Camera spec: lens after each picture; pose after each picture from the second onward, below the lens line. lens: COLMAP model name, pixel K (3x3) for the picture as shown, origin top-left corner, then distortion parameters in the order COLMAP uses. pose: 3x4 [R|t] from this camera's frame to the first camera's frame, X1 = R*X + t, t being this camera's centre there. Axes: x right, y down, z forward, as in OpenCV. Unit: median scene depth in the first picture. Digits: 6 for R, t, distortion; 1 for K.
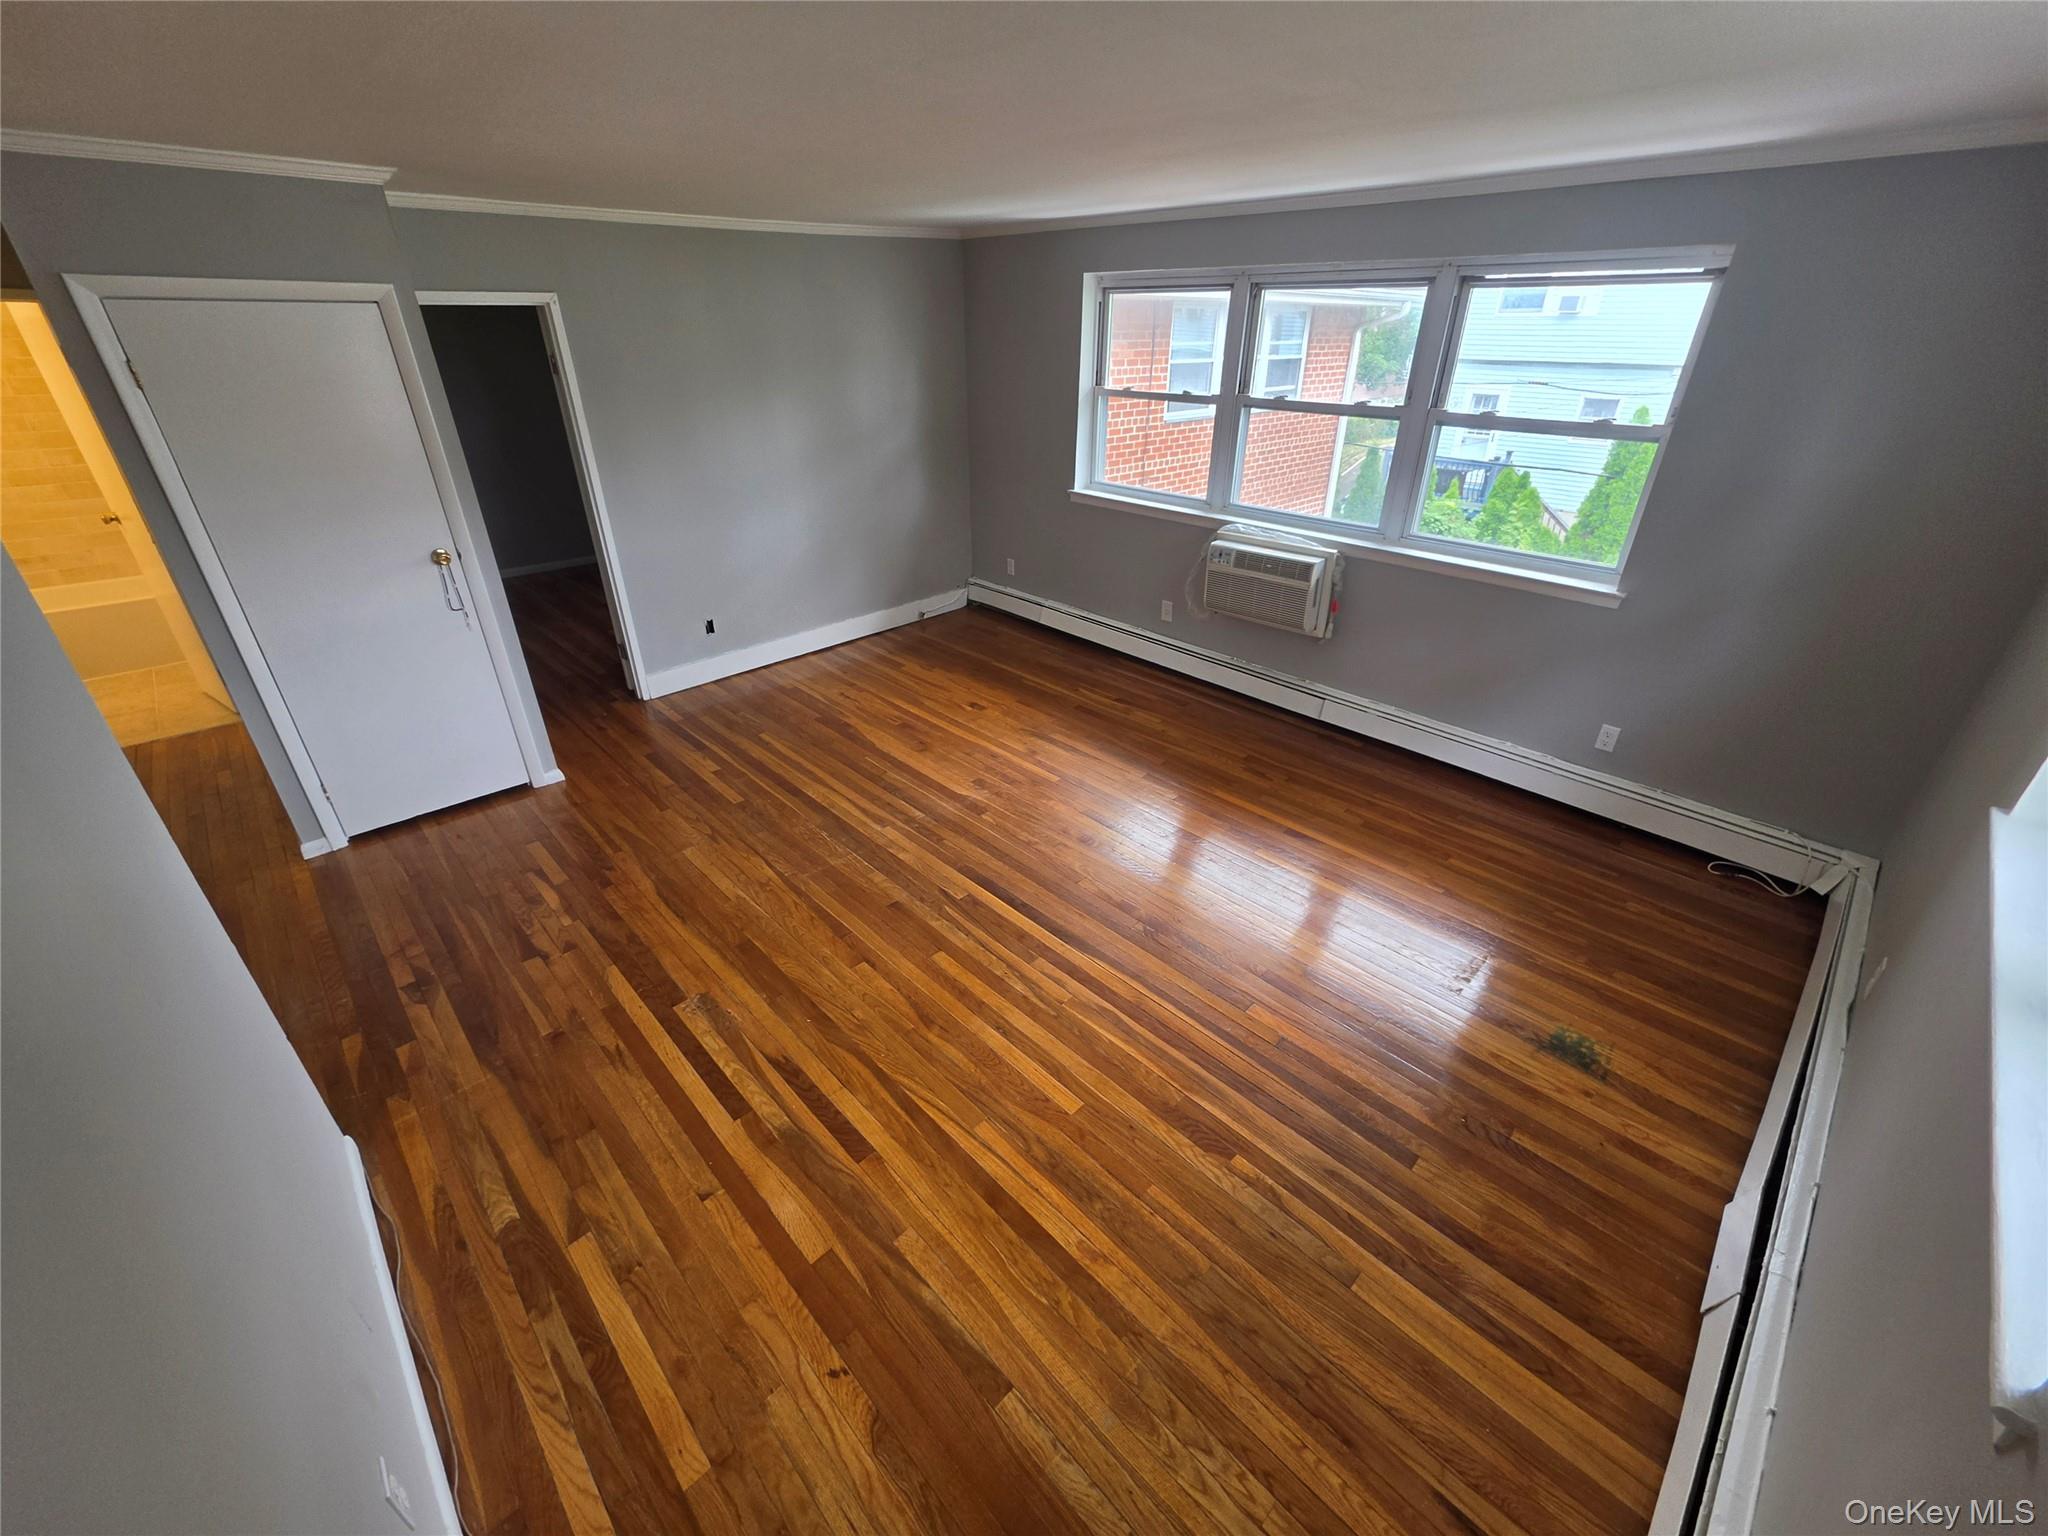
lens RADIAL K [[821.3, 0, 1023.4], [0, 821.3, 757.8], [0, 0, 1]] dist [-0.000379, 0.000466]
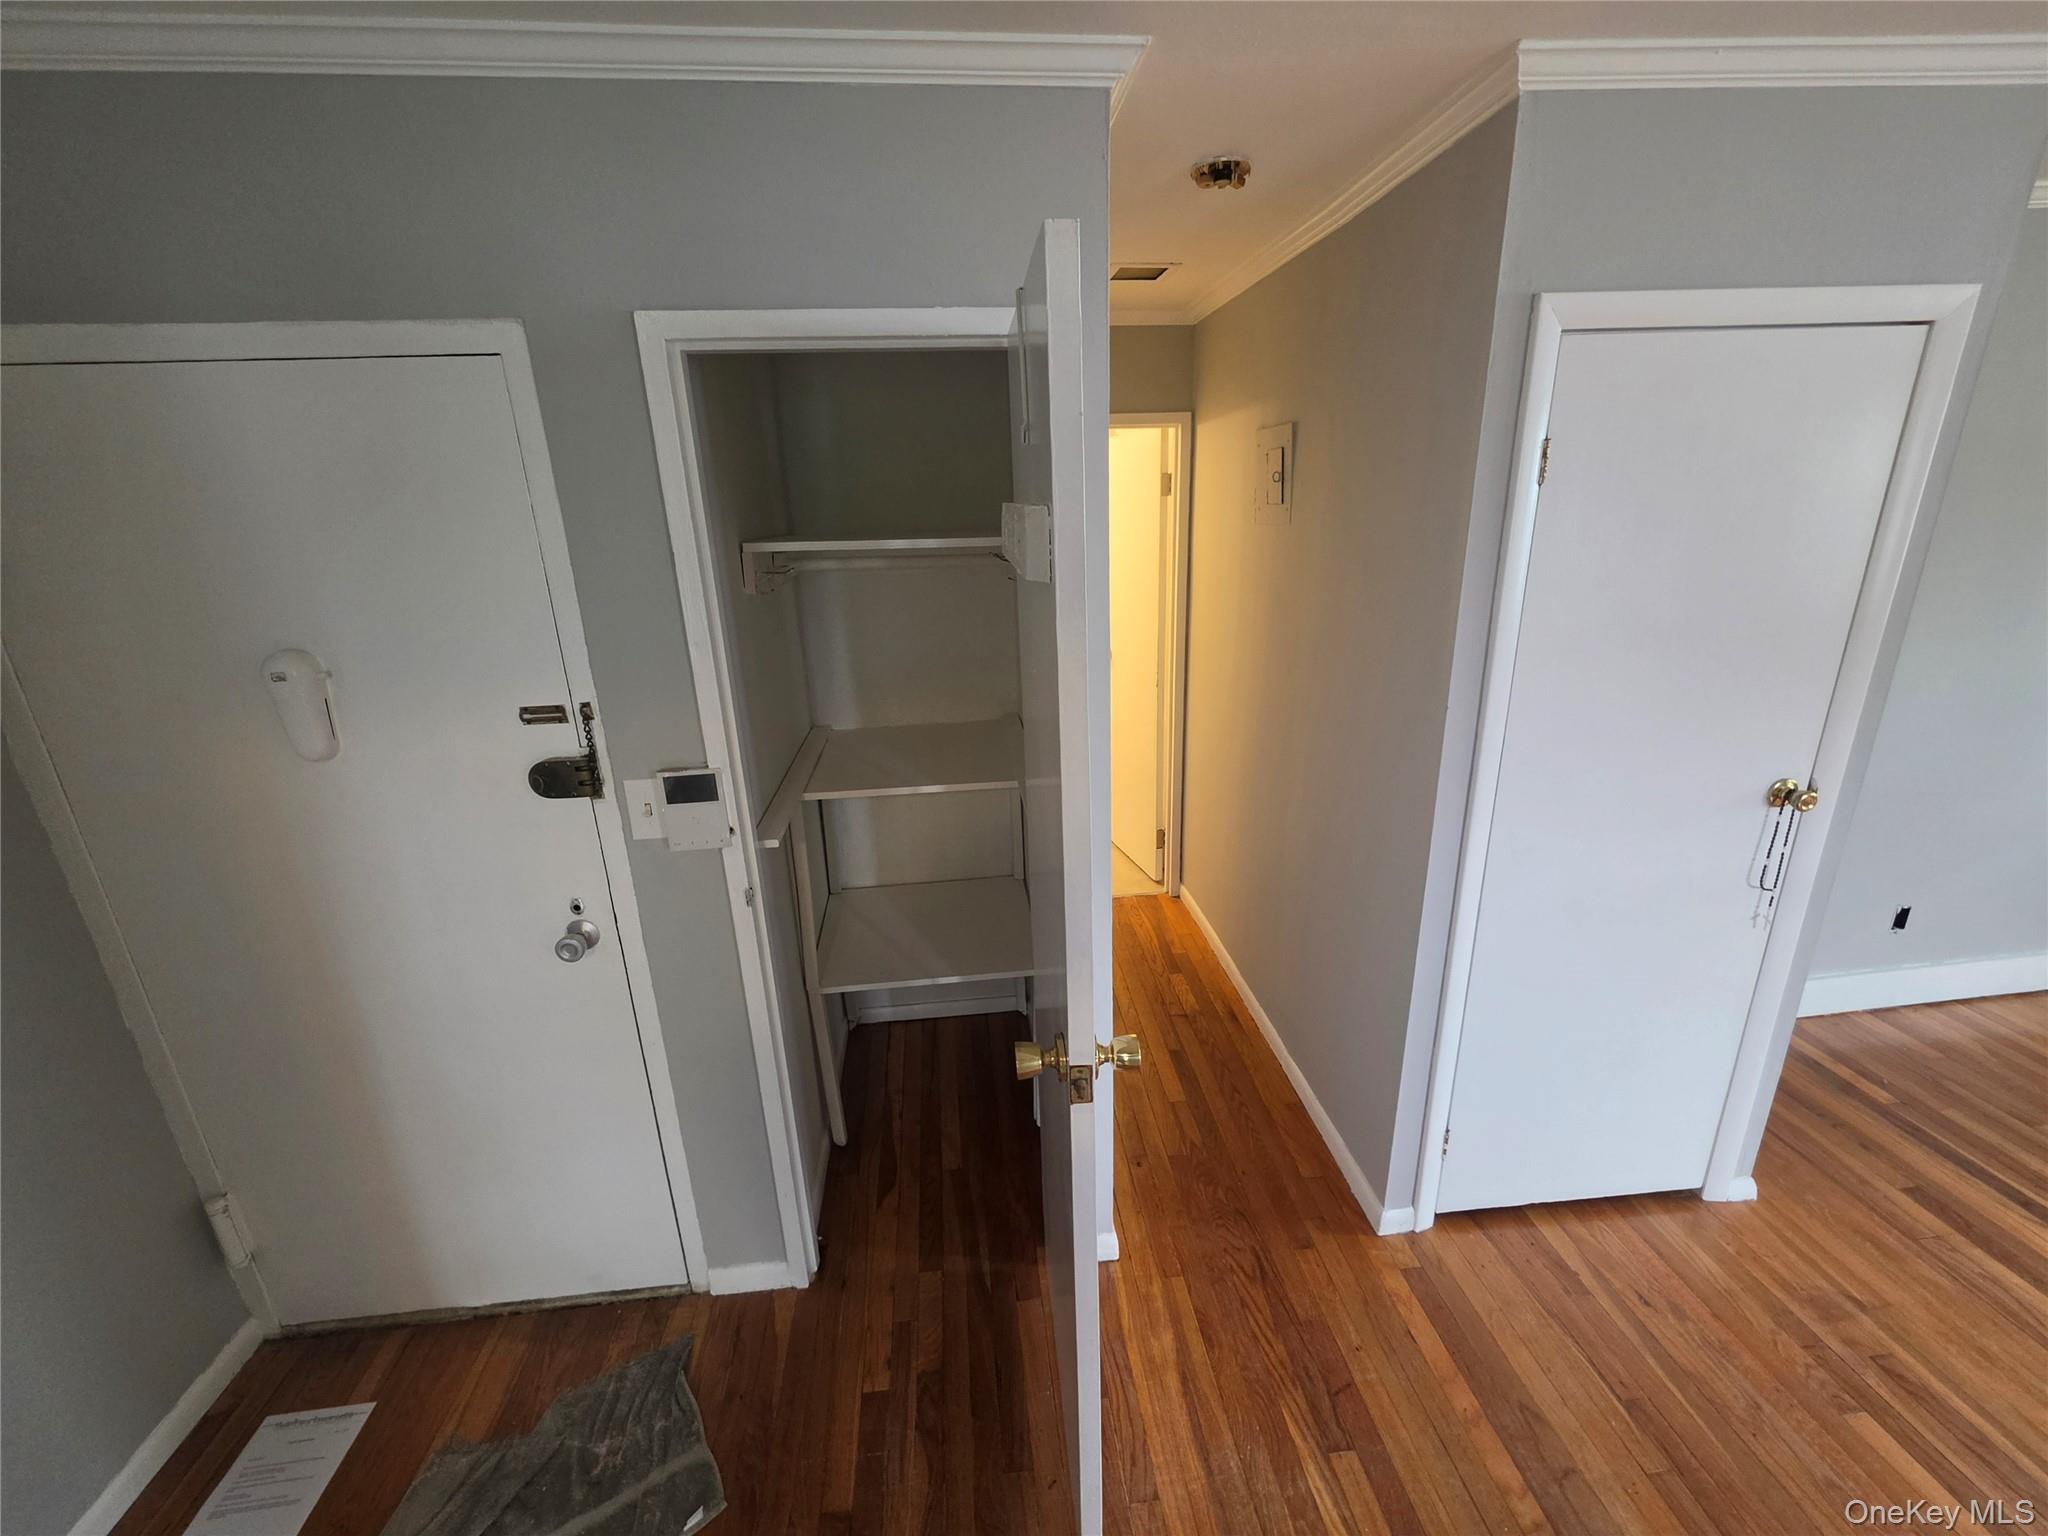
lens RADIAL K [[821.3, 0, 1023.4], [0, 821.3, 757.8], [0, 0, 1]] dist [-0.000379, 0.000466]
pose [[0.780865, 0.155550, -0.605024, -0.775747], [-0.256307, 0.963007, -0.083212, -0.097539], [0.569699, 0.220049, 0.791847, 0.299328]]
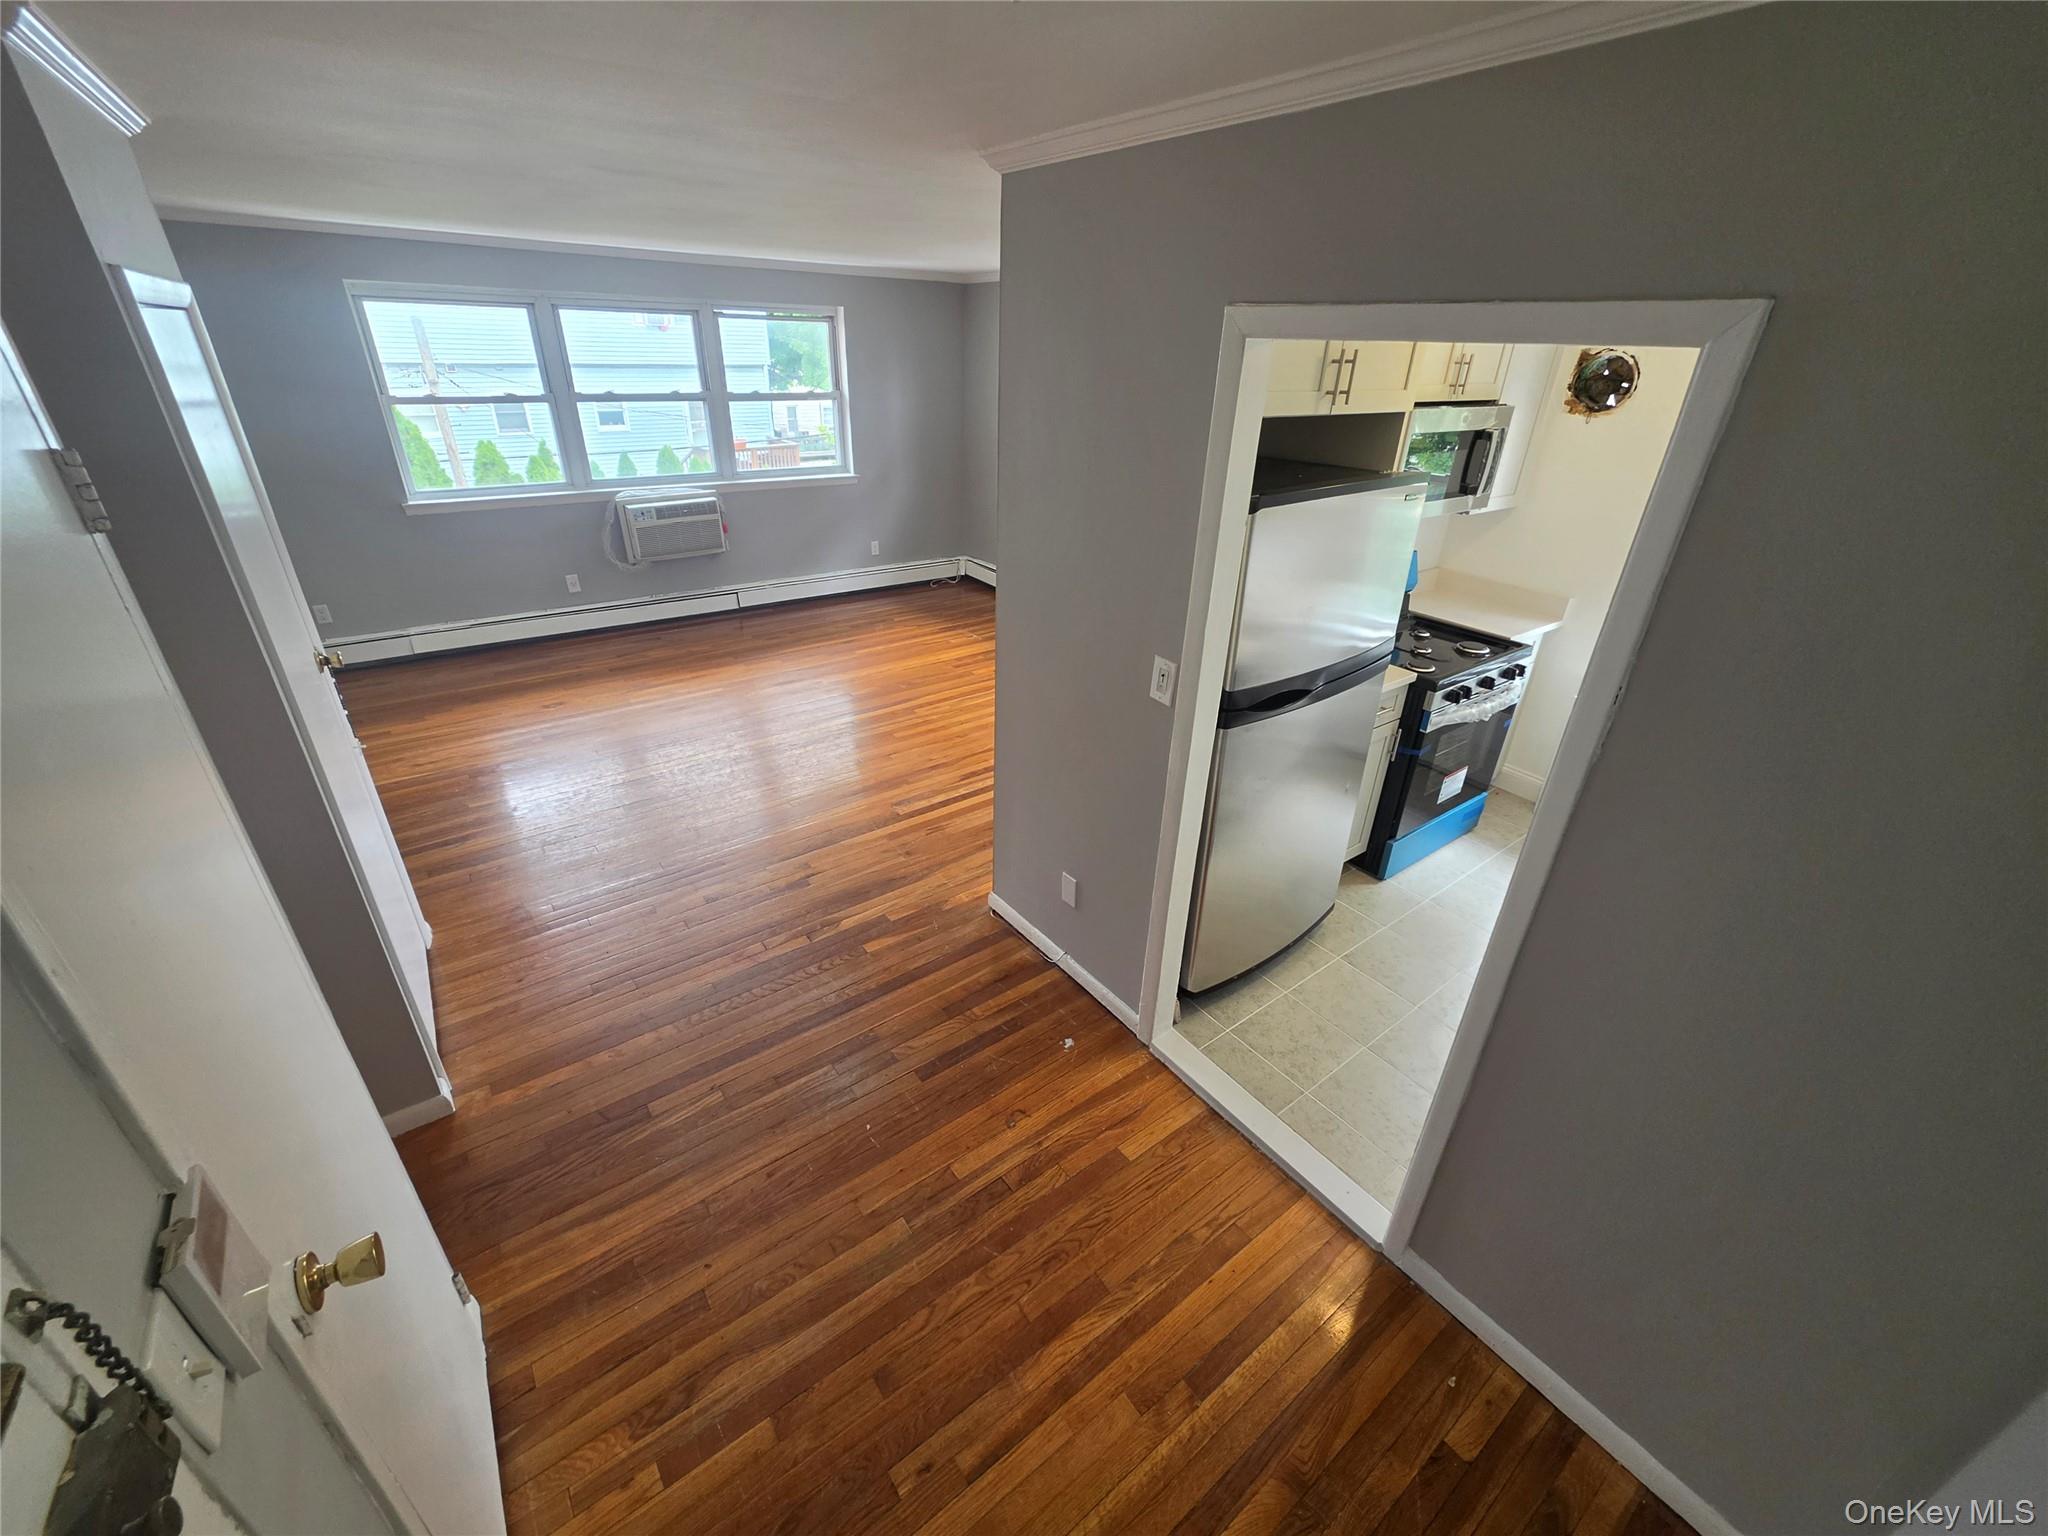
lens RADIAL K [[821.3, 0, 1023.4], [0, 821.3, 757.8], [0, 0, 1]] dist [-0.000379, 0.000466]
pose [[0.128493, -0.448237, 0.884632, -1.307315], [0.441357, 0.824663, 0.353744, -0.158364], [-0.888084, 0.344985, 0.303796, 0.259897]]
